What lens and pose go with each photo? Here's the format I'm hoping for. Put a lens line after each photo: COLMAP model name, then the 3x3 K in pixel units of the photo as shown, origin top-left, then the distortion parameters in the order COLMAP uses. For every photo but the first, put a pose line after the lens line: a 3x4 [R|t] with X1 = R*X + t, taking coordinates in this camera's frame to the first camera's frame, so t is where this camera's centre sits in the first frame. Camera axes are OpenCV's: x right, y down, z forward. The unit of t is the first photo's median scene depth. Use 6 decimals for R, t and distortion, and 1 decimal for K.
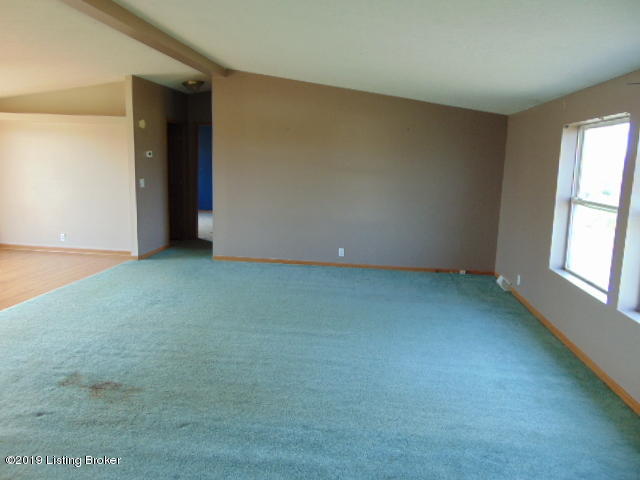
lens RADIAL K [[488.1, 0, 320.0], [0, 488.1, 240.0], [0, 0, 1]] dist [0.002723, 0.002692]
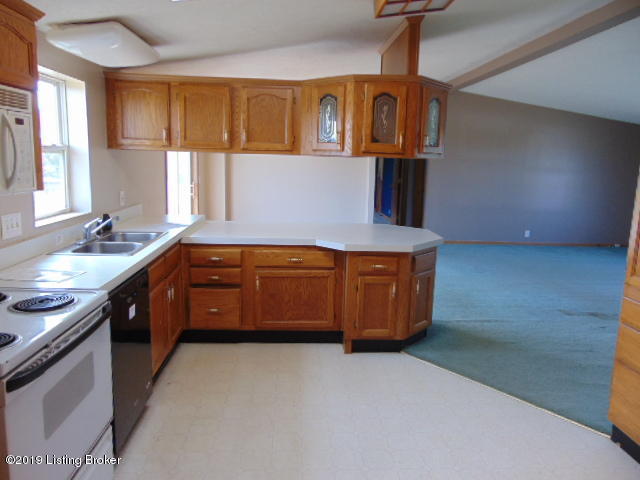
lens RADIAL K [[488.1, 0, 320.0], [0, 488.1, 240.0], [0, 0, 1]] dist [0.002723, 0.002692]
pose [[0.989088, -0.036102, 0.142834, -0.683140], [0.034896, 0.999331, 0.010940, 0.008801], [-0.143134, -0.005836, 0.989686, -0.176655]]
